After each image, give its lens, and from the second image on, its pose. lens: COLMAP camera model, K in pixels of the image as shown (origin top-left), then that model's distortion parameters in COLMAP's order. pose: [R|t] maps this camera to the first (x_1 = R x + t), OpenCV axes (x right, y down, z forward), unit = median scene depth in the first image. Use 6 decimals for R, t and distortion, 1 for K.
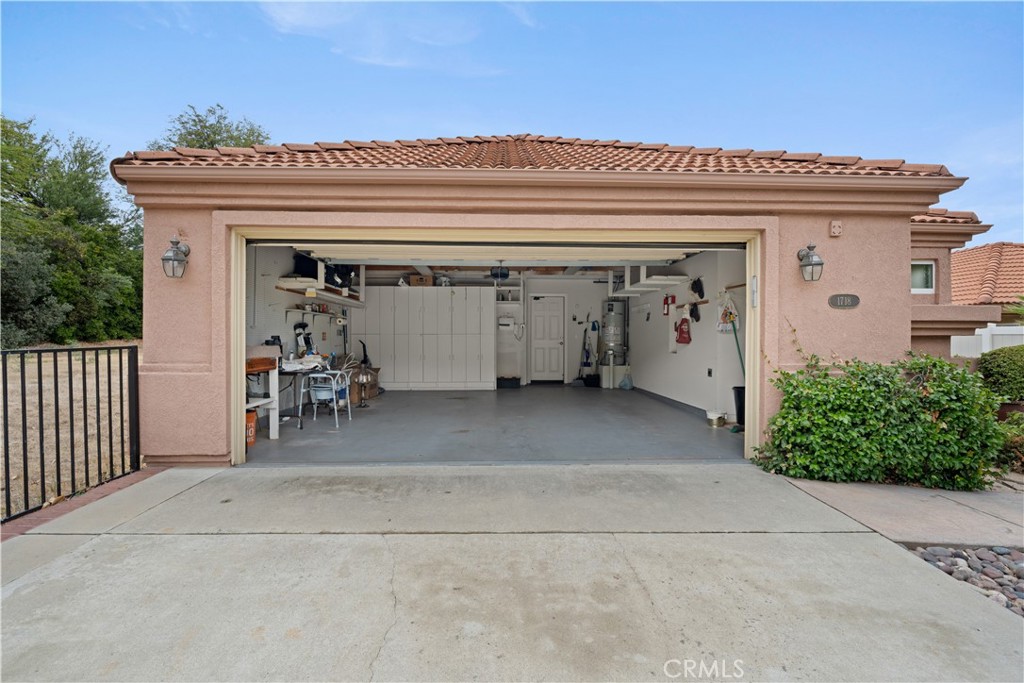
lens RADIAL K [[459.4, 0, 512.0], [0, 459.4, 341.5], [0, 0, 1]] dist [-0.003784, -0.000090]
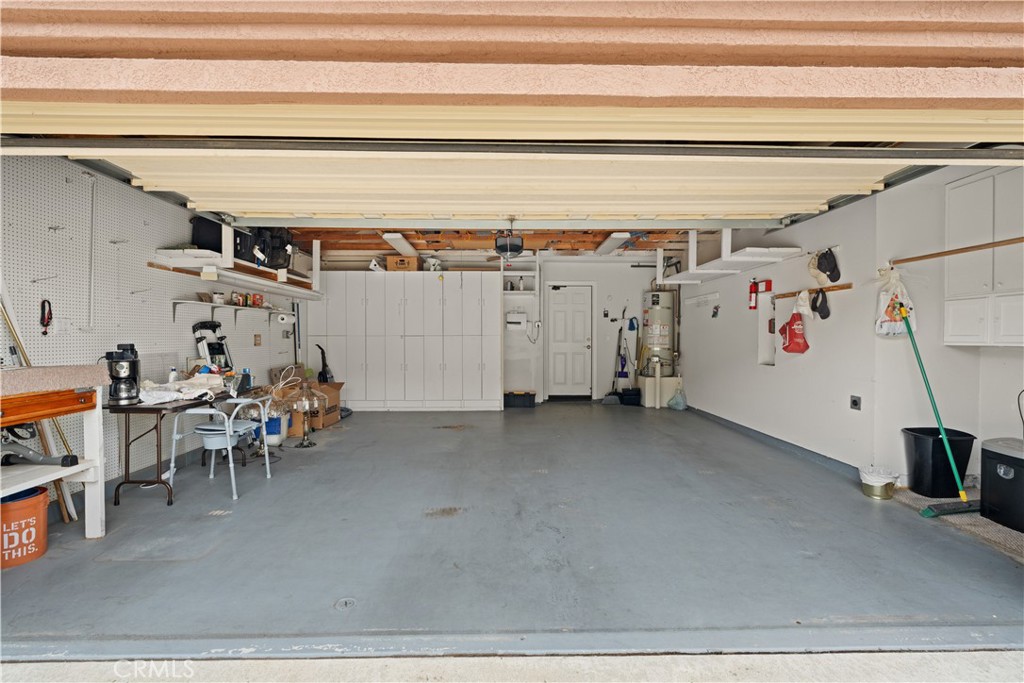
lens RADIAL K [[459.4, 0, 512.0], [0, 459.4, 341.5], [0, 0, 1]] dist [-0.003784, -0.000090]
pose [[0.999919, -0.000617, -0.012696, -0.011188], [0.000720, 0.999967, 0.008075, -0.012942], [0.012690, -0.008084, 0.999887, 0.271716]]
